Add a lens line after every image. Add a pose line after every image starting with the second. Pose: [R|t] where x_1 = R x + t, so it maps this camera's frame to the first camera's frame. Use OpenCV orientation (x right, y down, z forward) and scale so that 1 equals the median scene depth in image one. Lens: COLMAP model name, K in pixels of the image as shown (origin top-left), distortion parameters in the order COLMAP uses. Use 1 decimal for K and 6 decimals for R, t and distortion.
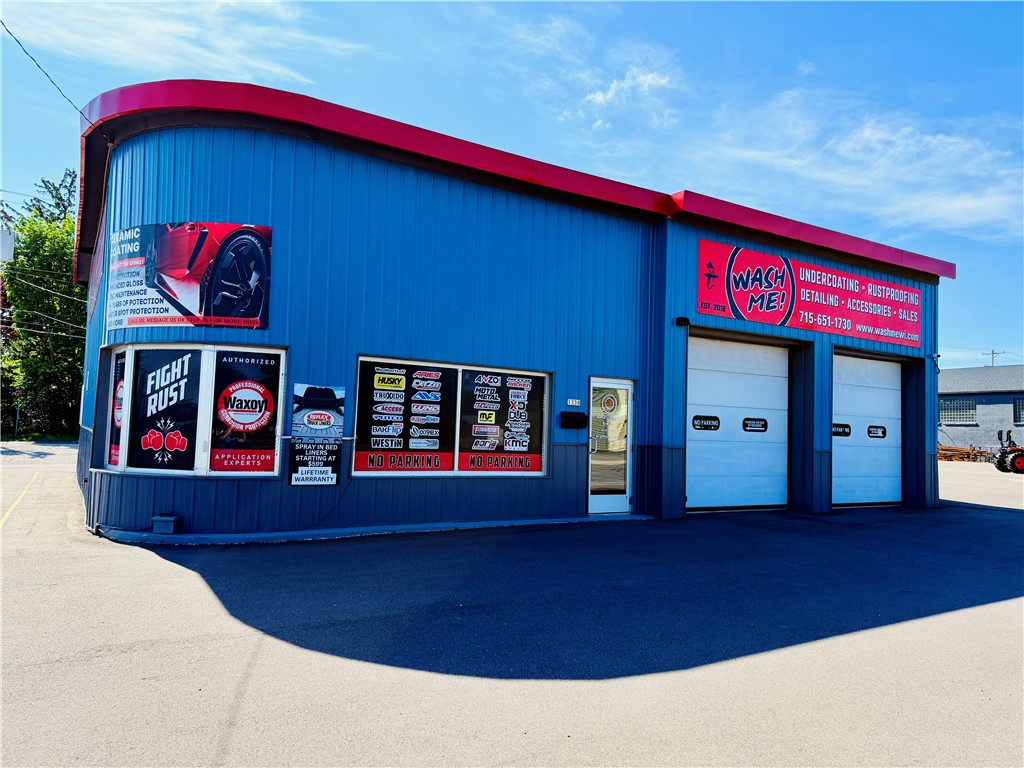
lens RADIAL K [[711.3, 0, 514.3], [0, 711.3, 385.9], [0, 0, 1]] dist [0.107180, -0.152168]
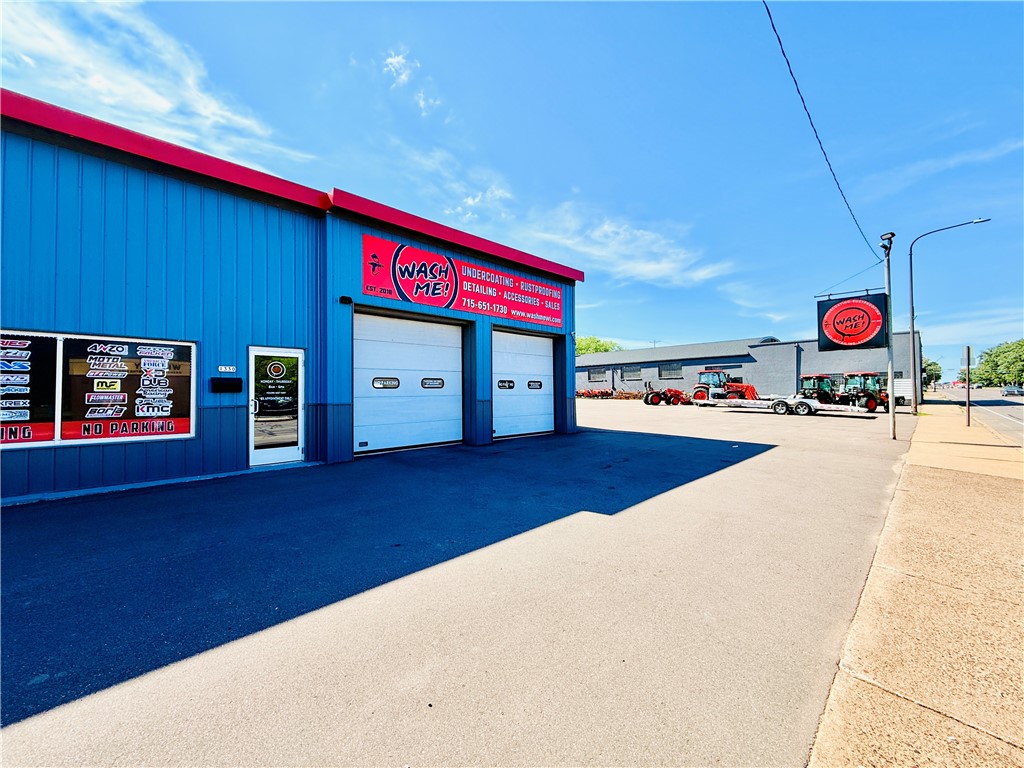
lens RADIAL K [[413.2, 0, 509.7], [0, 413.2, 381.3], [0, 0, 1]] dist [0.007879, -0.000144]
pose [[0.974103, -0.036075, 0.223210, 0.394325], [0.027598, 0.998779, 0.040981, 0.029717], [-0.224416, -0.033759, 0.973909, 0.287172]]
